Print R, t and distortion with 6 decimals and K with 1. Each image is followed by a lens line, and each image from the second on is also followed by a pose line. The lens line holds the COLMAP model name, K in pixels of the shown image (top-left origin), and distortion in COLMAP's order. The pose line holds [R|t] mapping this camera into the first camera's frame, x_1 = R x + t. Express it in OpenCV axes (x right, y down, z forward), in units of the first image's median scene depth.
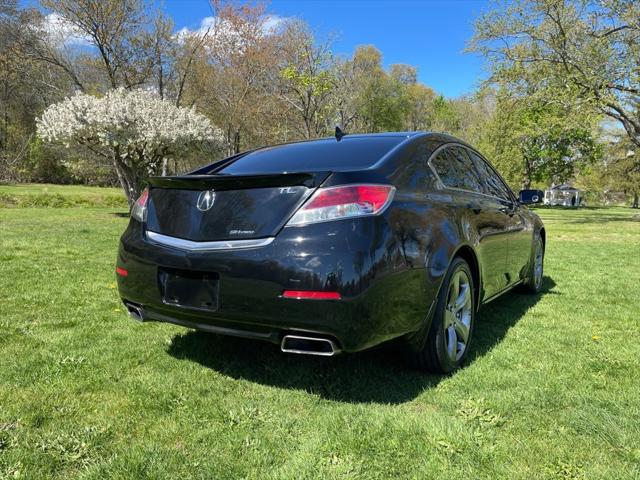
lens RADIAL K [[491.6, 0, 320.0], [0, 491.6, 240.0], [0, 0, 1]] dist [0.074104, -0.117859]
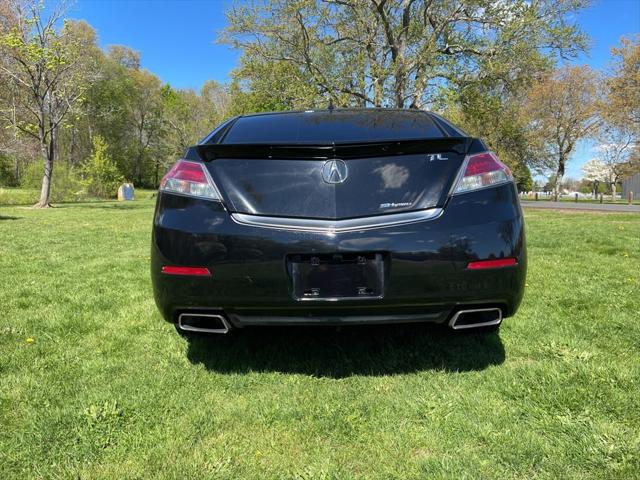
lens RADIAL K [[487.7, 0, 319.2], [0, 487.7, 239.1], [0, 0, 1]] dist [0.082129, -0.123132]
pose [[0.850846, -0.074893, 0.520050, -0.049378], [0.066689, 0.997177, 0.034497, 0.000419], [-0.521166, 0.005330, 0.853439, 0.021522]]
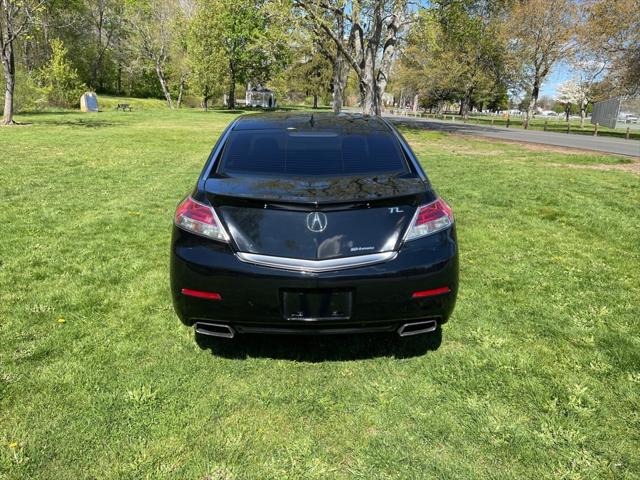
lens RADIAL K [[491.6, 0, 320.0], [0, 491.6, 240.0], [0, 0, 1]] dist [0.074104, -0.117859]
pose [[0.821080, -0.154150, 0.549605, -0.058938], [0.037380, 0.975299, 0.217702, -0.019676], [-0.569588, -0.158207, 0.806560, 0.007904]]
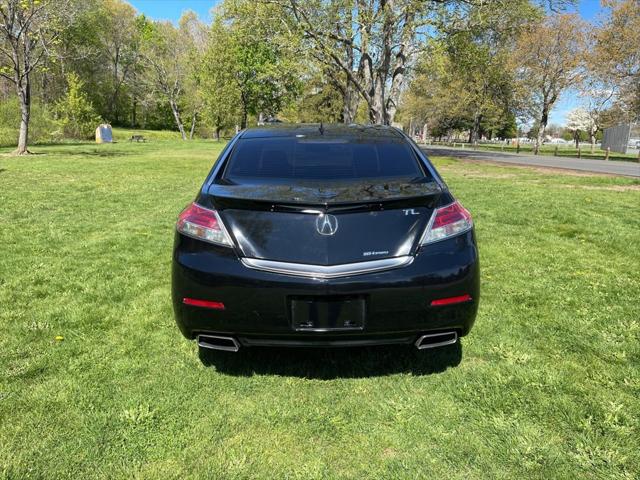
lens RADIAL K [[490.3, 0, 323.6], [0, 490.3, 240.3], [0, 0, 1]] dist [0.076313, -0.119258]
pose [[0.828750, -0.128426, 0.544684, -0.056464], [0.047980, 0.986034, 0.159485, -0.014927], [-0.557559, -0.106040, 0.823337, 0.011525]]
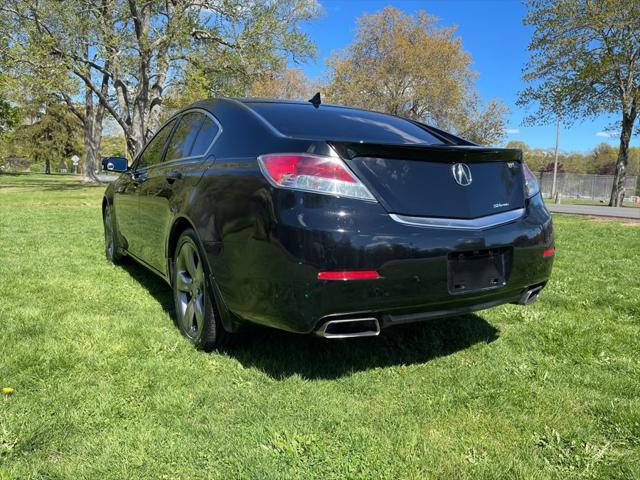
lens RADIAL K [[487.7, 0, 319.2], [0, 487.7, 239.1], [0, 0, 1]] dist [0.082129, -0.123132]
pose [[0.429011, -0.114713, 0.895986, -0.083795], [0.054379, 0.993384, 0.101146, -0.004709], [-0.901661, 0.005330, 0.432411, 0.060097]]
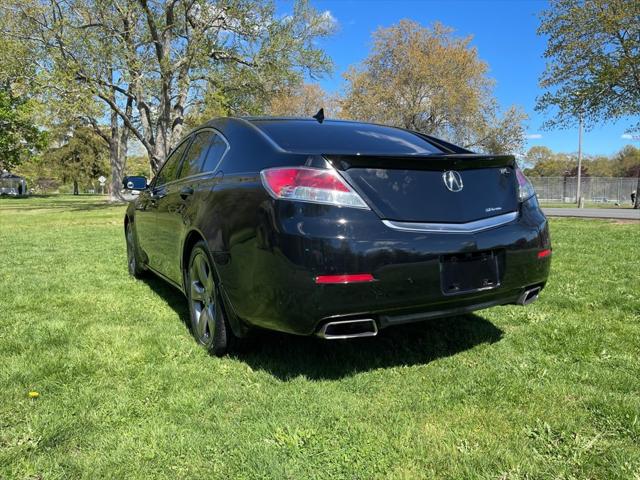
lens RADIAL K [[488.6, 0, 322.7], [0, 488.6, 235.8], [0, 0, 1]] dist [0.077970, -0.116446]
pose [[0.462168, -0.099287, 0.881217, -0.086032], [0.086083, 0.994043, 0.066852, -0.004190], [-0.882604, 0.044961, 0.467962, 0.055421]]
